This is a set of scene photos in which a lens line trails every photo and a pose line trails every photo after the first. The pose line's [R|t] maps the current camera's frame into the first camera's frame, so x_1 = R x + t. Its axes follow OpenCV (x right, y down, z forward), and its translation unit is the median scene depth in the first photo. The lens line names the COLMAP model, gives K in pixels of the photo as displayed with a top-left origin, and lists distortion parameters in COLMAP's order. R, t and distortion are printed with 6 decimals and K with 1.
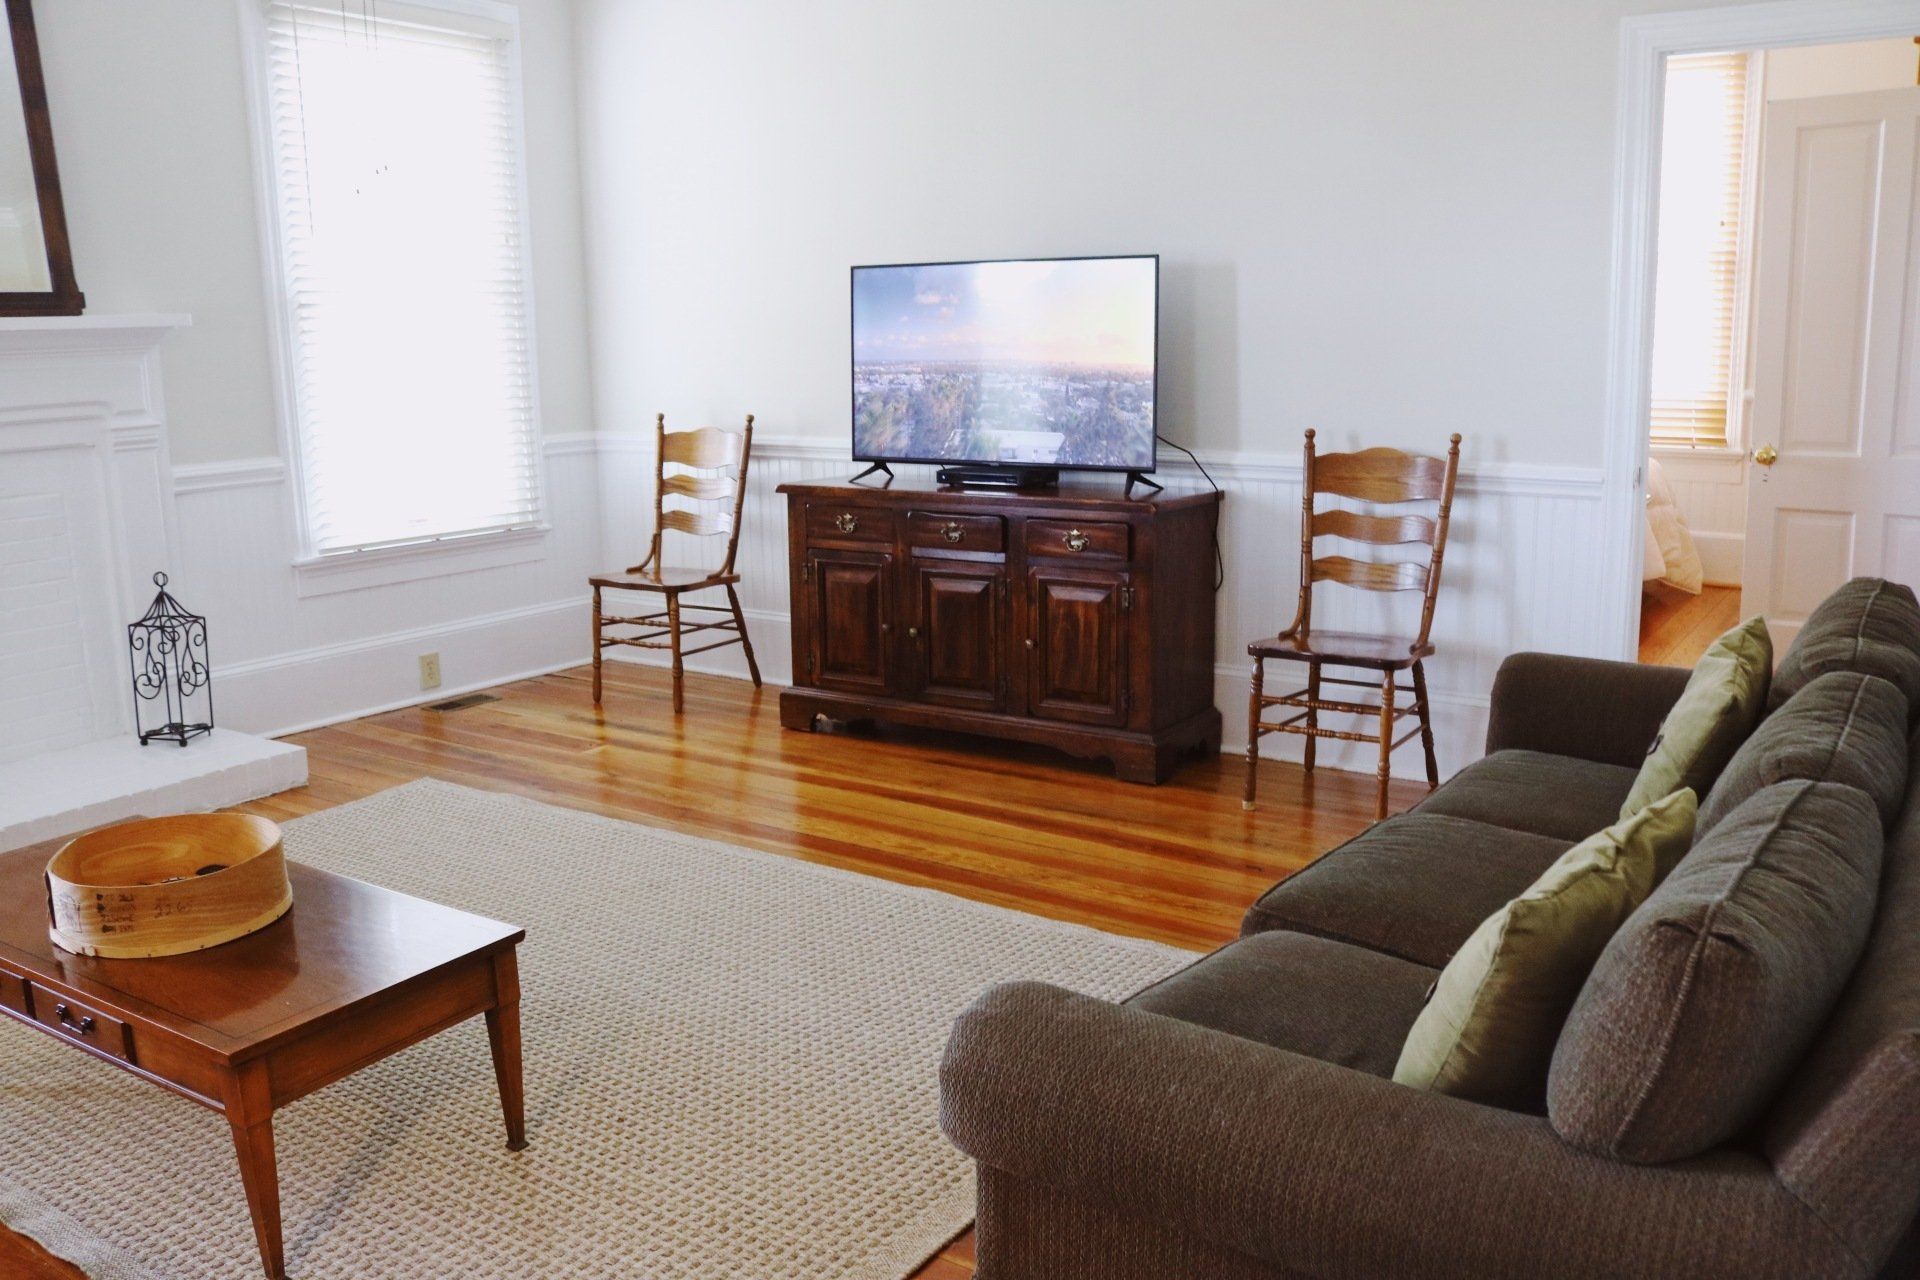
lens RADIAL K [[1586.7, 0, 960.0], [0, 1586.7, 640.0], [0, 0, 1]] dist [-0.161513, 0.132550]
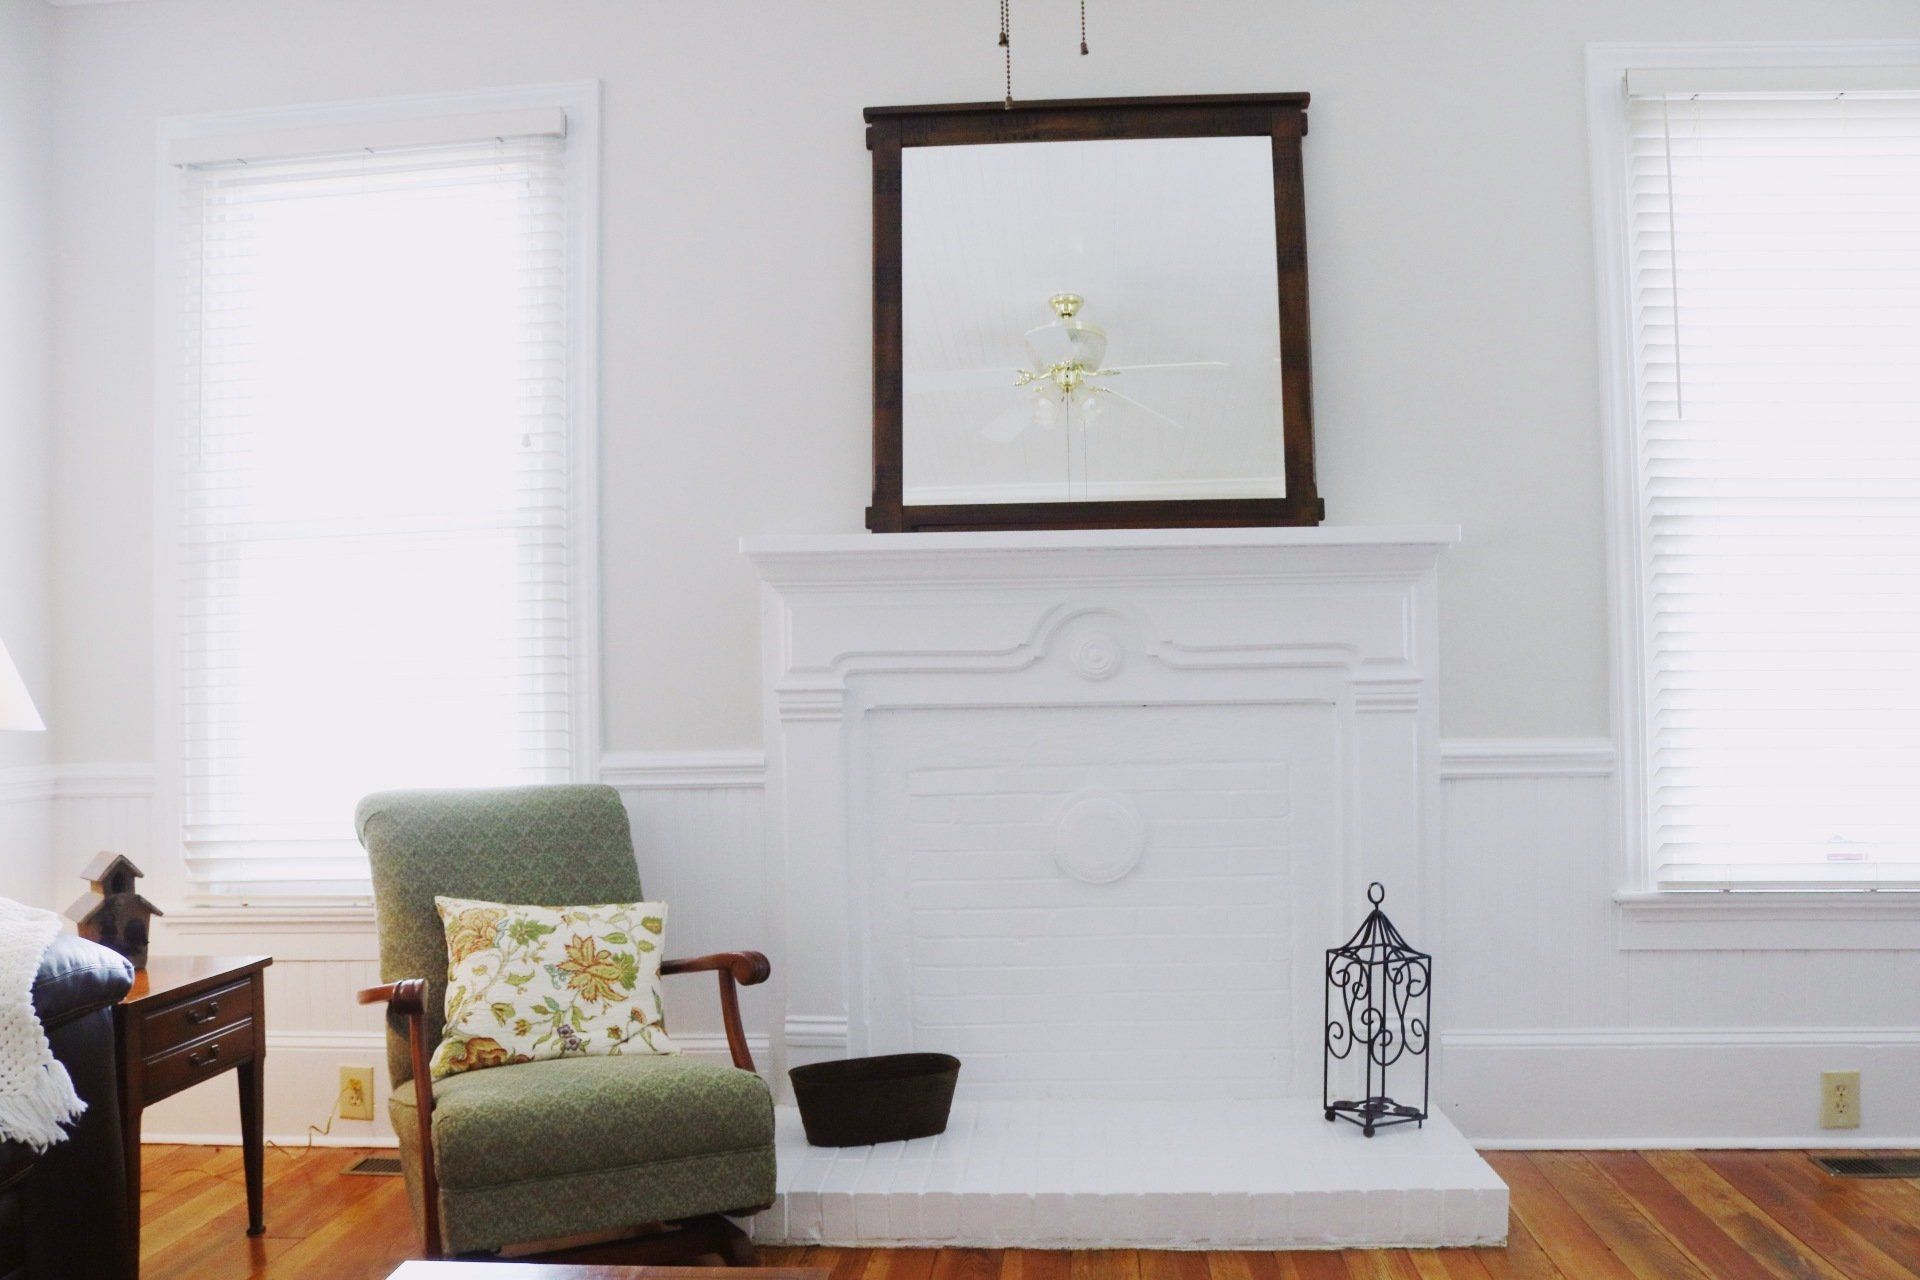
lens RADIAL K [[1586.7, 0, 960.0], [0, 1586.7, 640.0], [0, 0, 1]] dist [-0.161513, 0.132550]
pose [[0.506393, -0.001126, -0.862302, 0.006874], [-0.169769, 0.980297, -0.100978, -0.107949], [0.845425, 0.197527, 0.496225, 1.013806]]
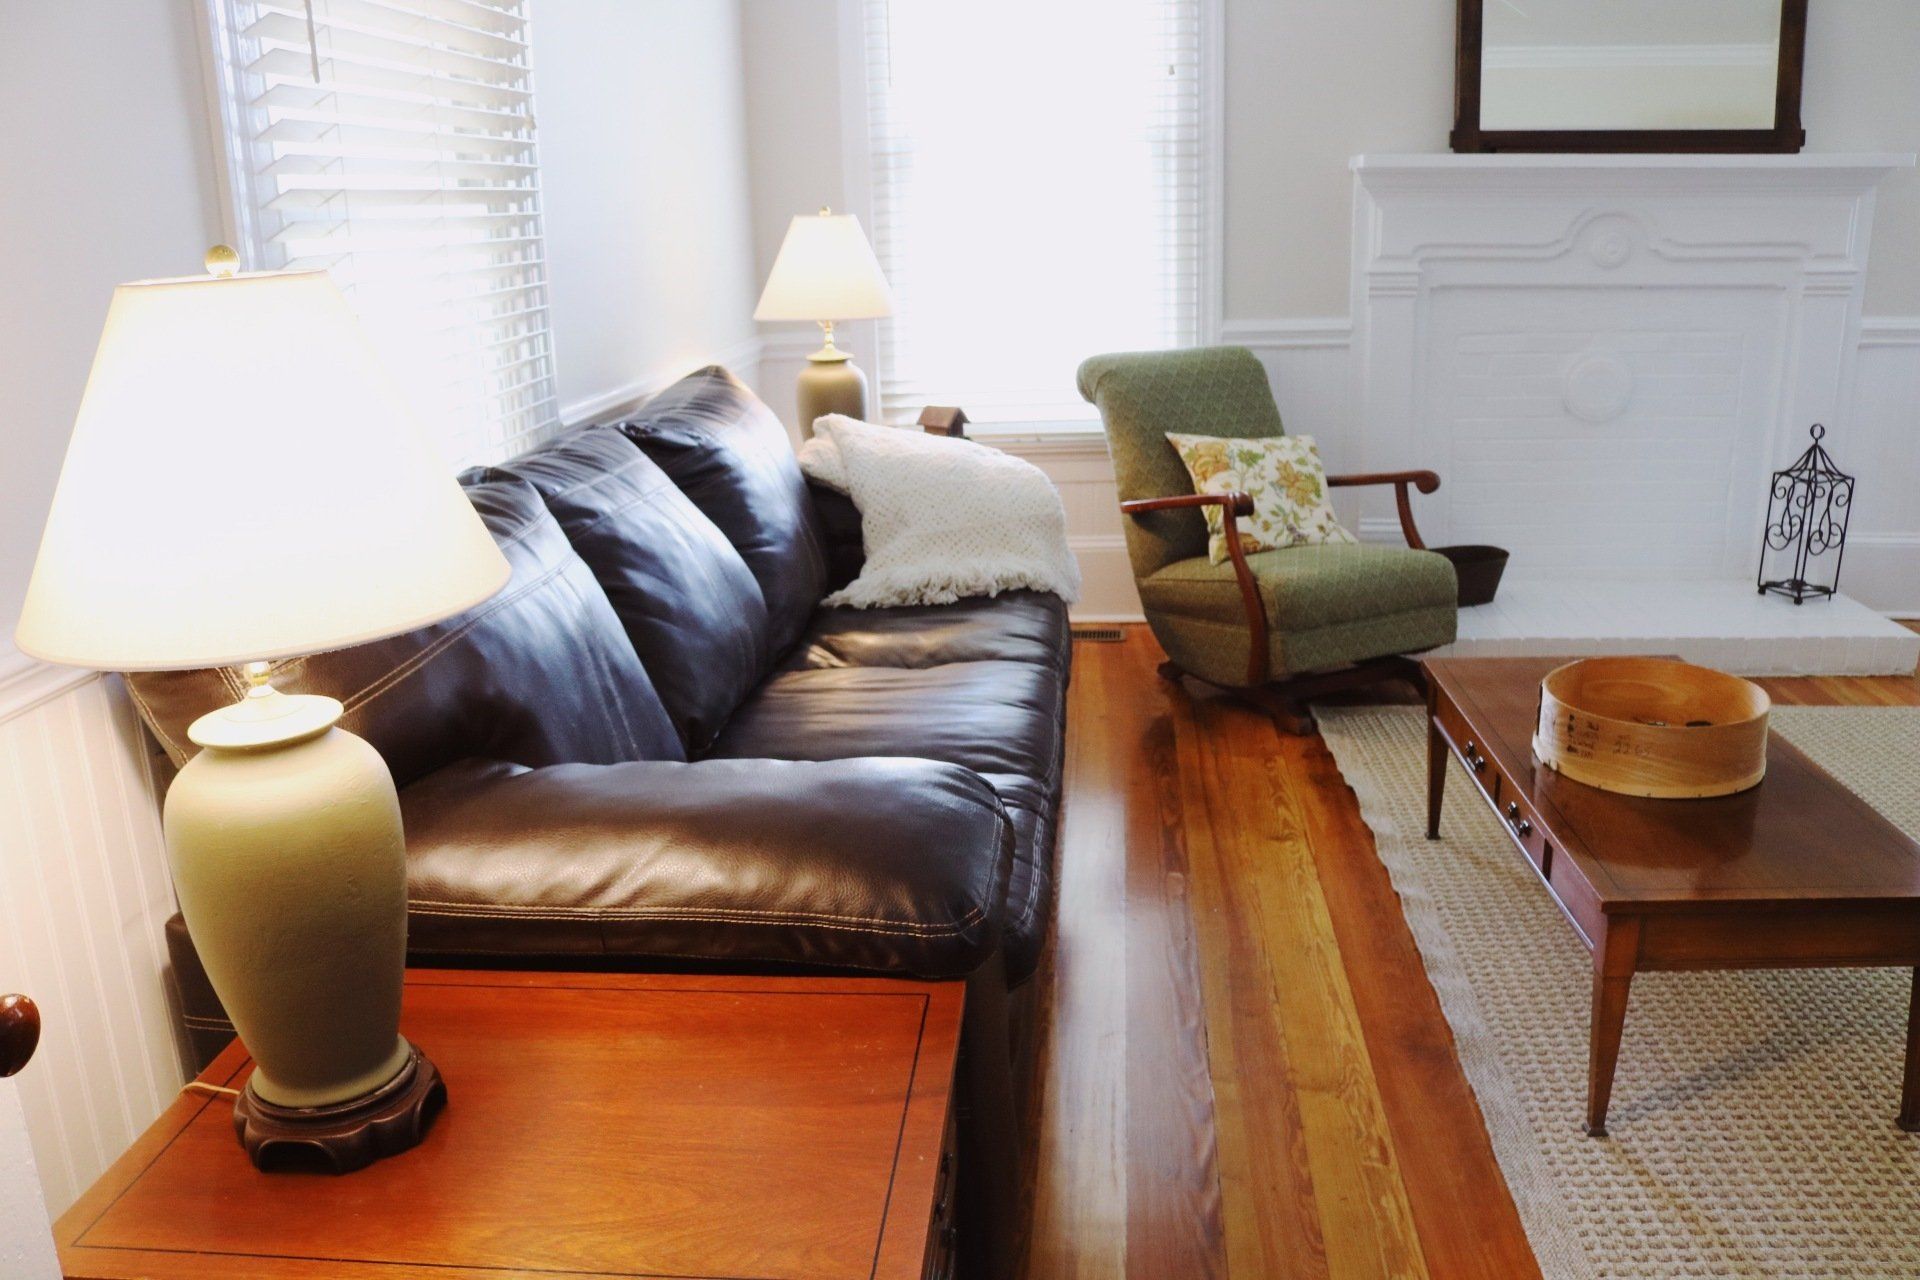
lens RADIAL K [[1586.7, 0, 960.0], [0, 1586.7, 640.0], [0, 0, 1]] dist [-0.161513, 0.132550]
pose [[0.498553, 0.246763, -0.830995, 0.094412], [-0.161975, 0.968262, 0.190348, -0.017034], [0.851592, 0.039702, 0.522700, 0.083663]]
